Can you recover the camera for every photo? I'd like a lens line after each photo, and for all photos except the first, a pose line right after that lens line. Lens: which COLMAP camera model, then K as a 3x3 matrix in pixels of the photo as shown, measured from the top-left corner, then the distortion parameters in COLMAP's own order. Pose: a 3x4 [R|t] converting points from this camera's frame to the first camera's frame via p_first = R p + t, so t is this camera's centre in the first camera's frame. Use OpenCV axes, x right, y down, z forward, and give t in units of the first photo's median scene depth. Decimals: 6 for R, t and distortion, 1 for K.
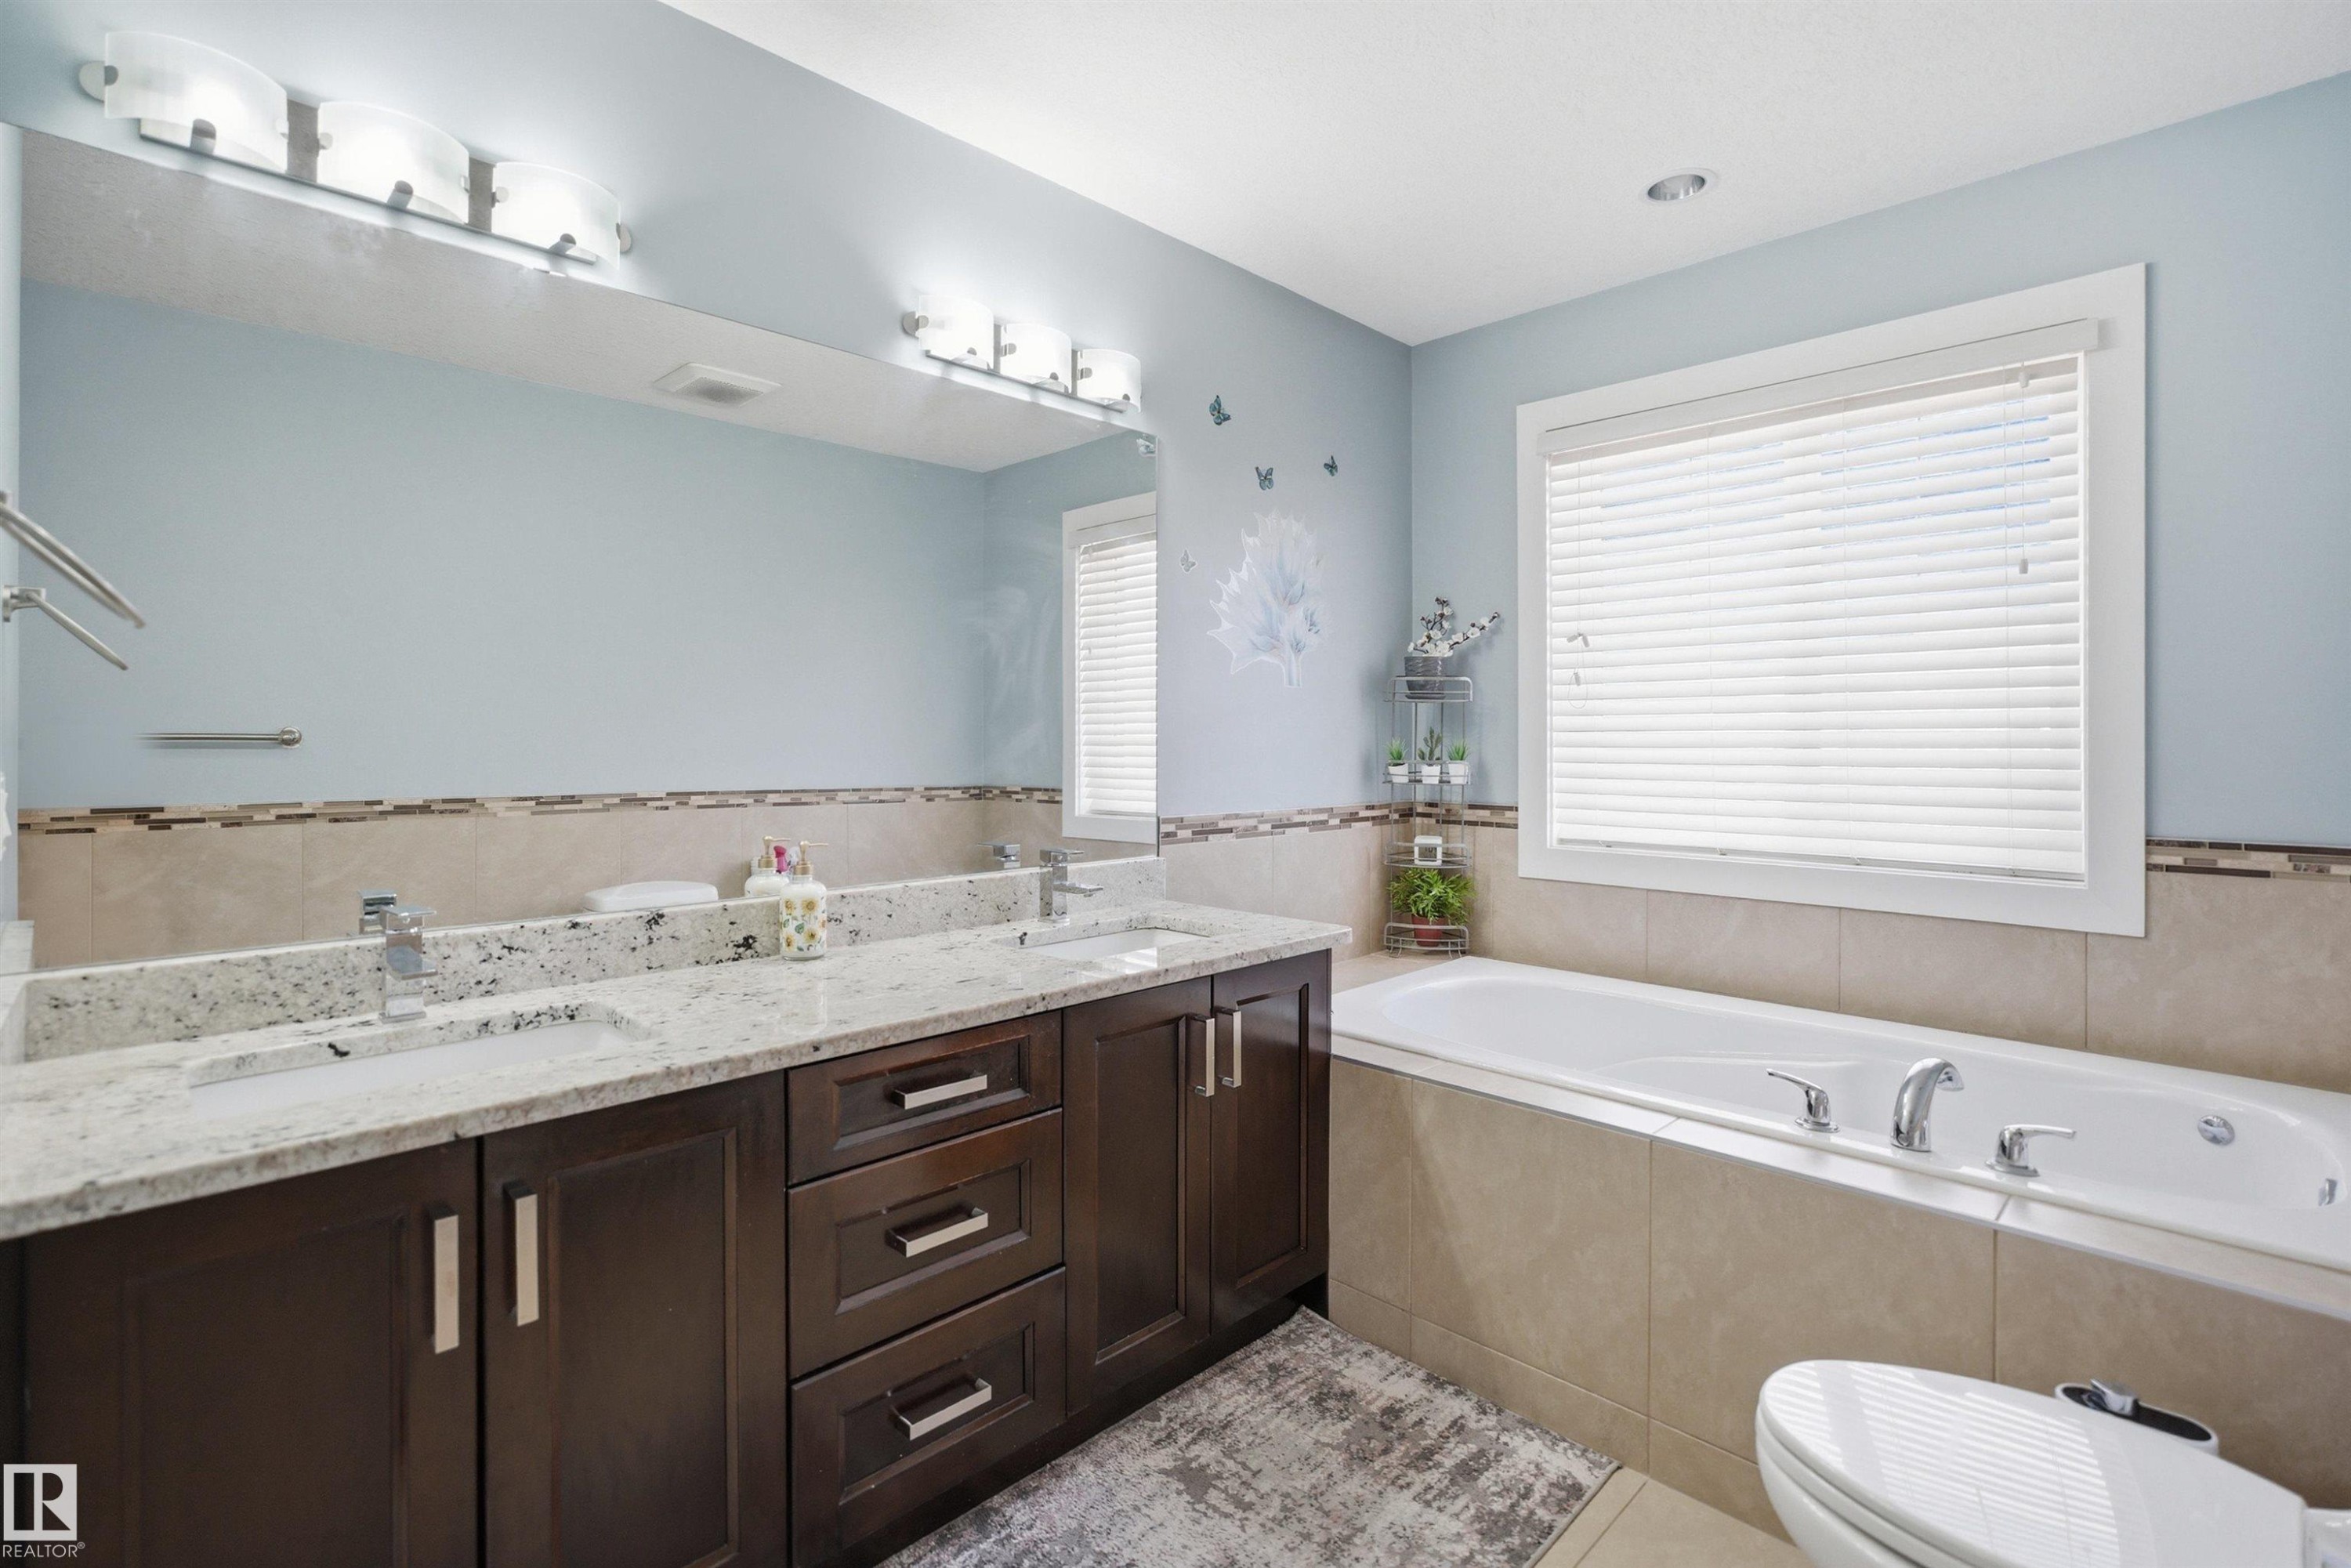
lens RADIAL K [[1095.0, 0, 1165.9], [0, 1095.0, 771.3], [0, 0, 1]] dist [-0.013622, 0.007877]
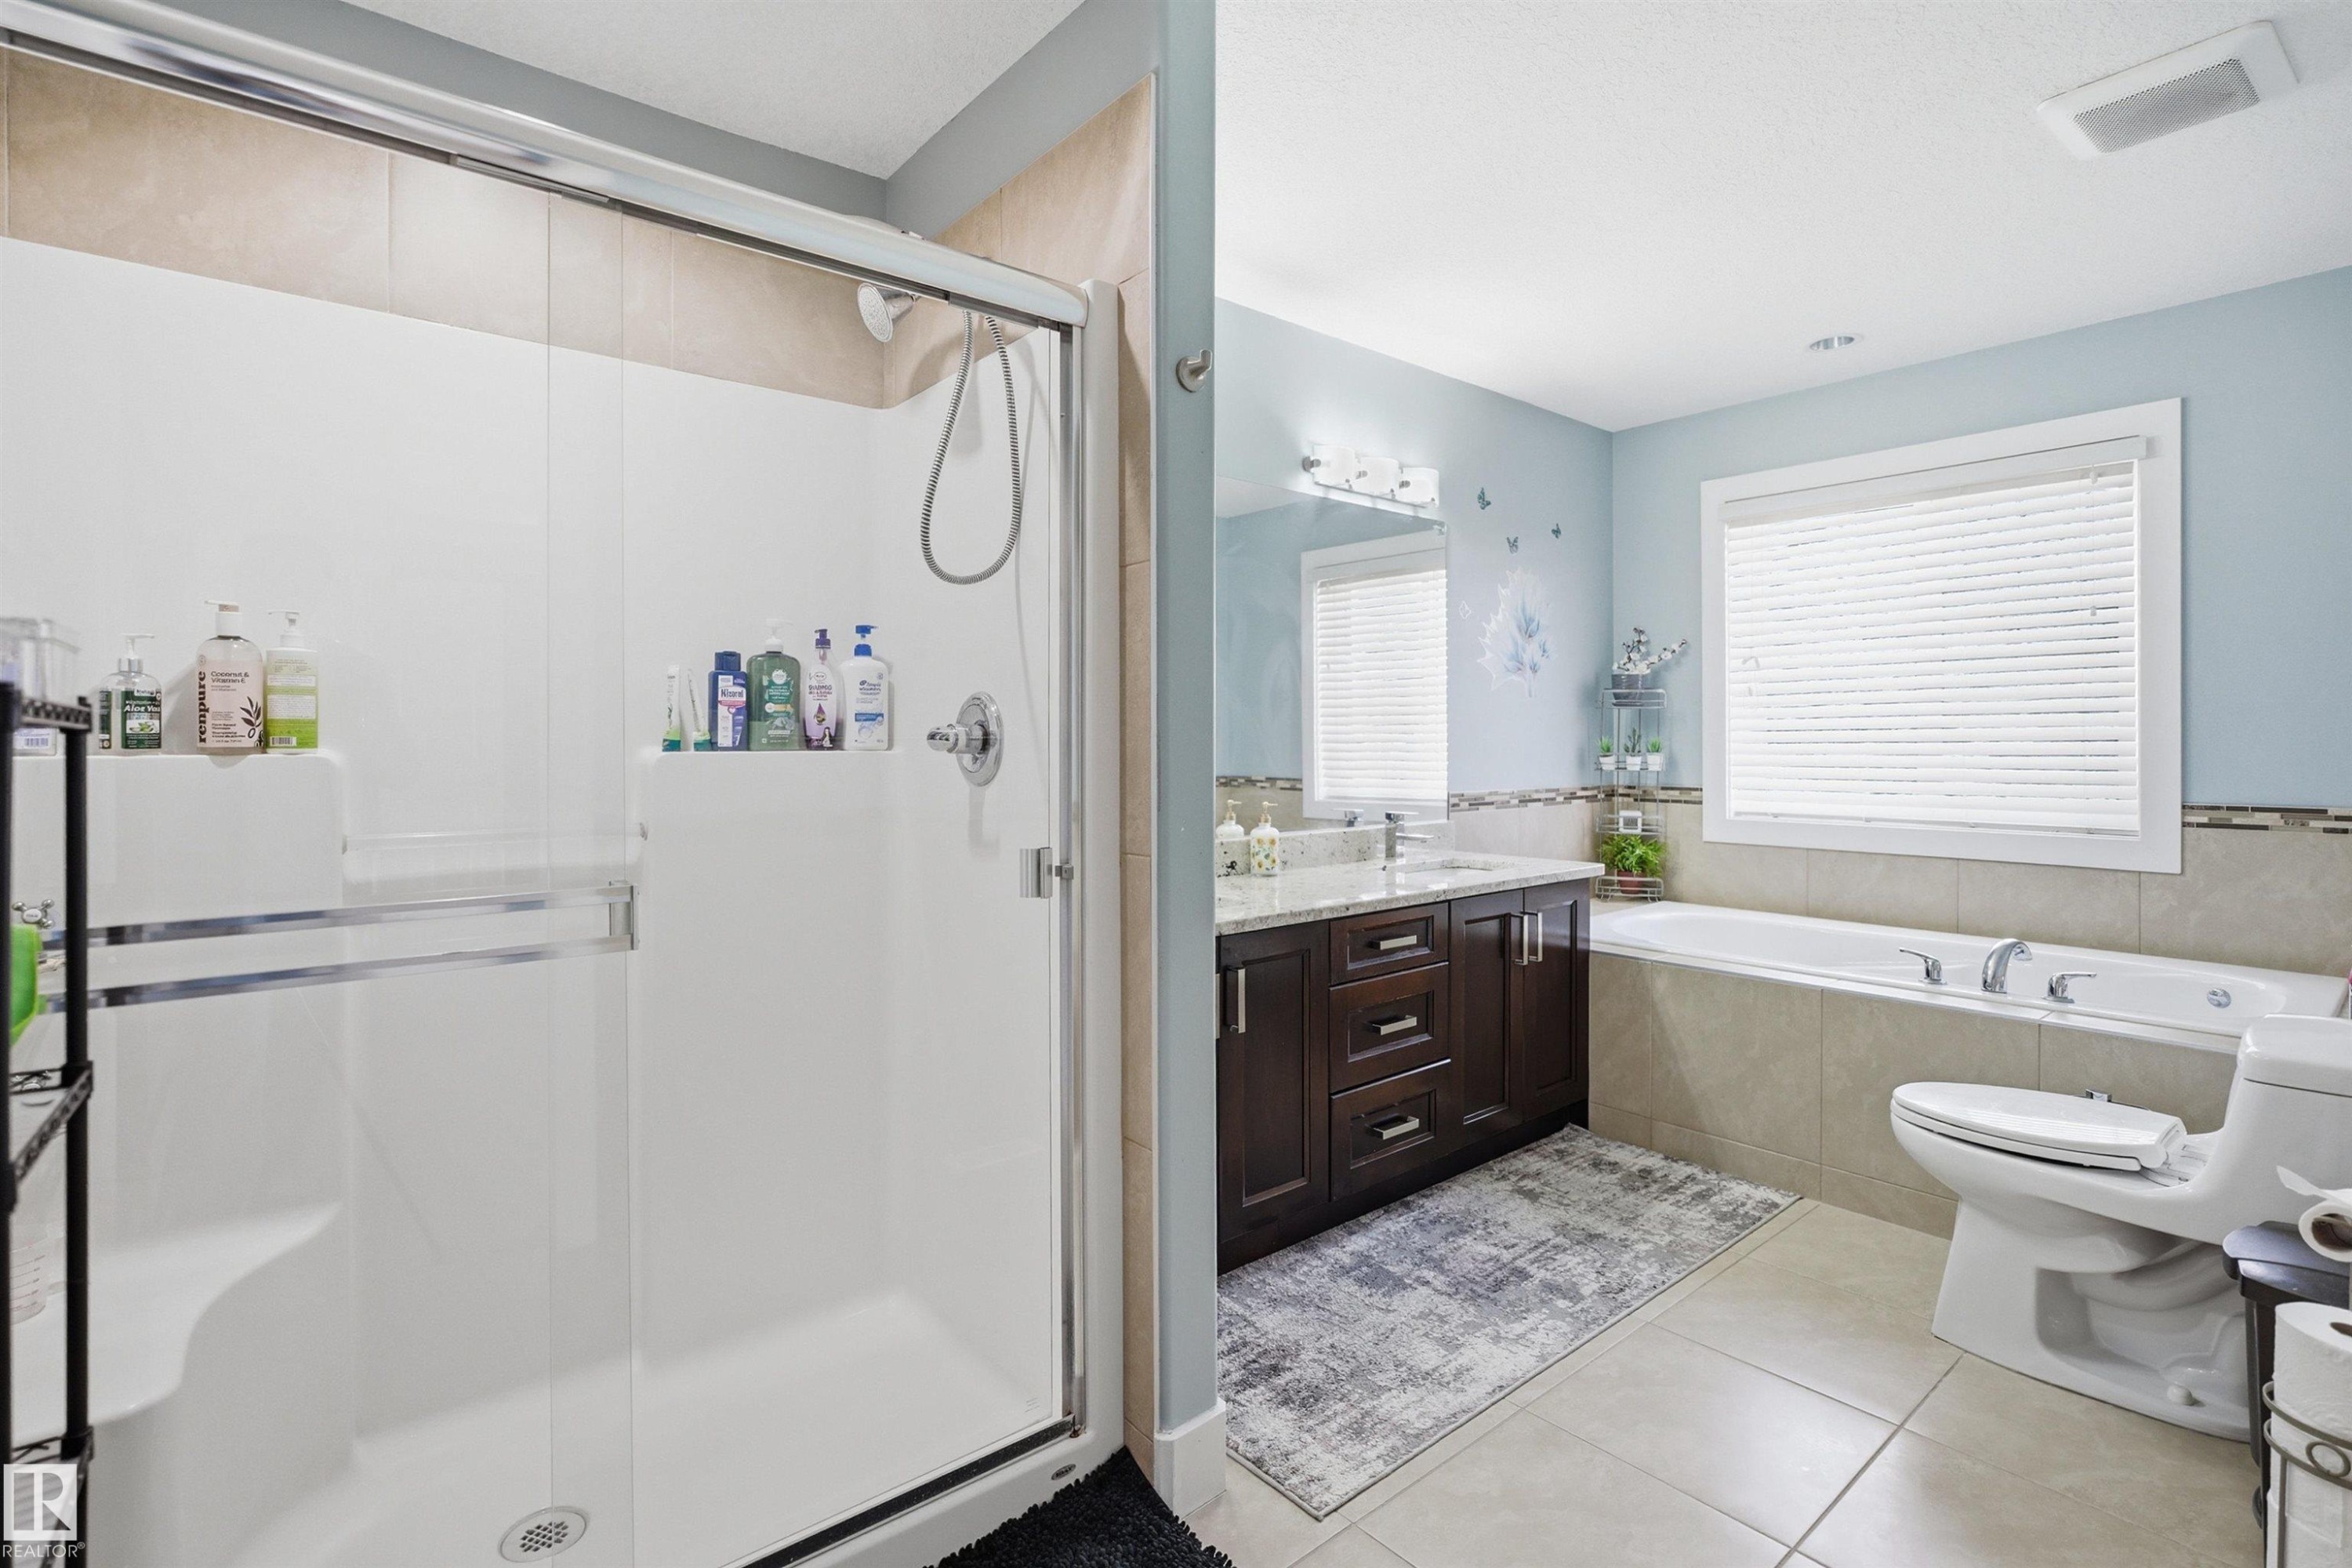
lens RADIAL K [[1095.5, 0, 1178.9], [0, 1095.5, 772.8], [0, 0, 1]] dist [-0.013622, 0.007877]
pose [[0.996314, -0.001957, -0.085758, -0.278098], [0.002132, 0.999996, 0.001948, 0.015319], [0.085754, -0.002124, 0.996314, -0.523294]]
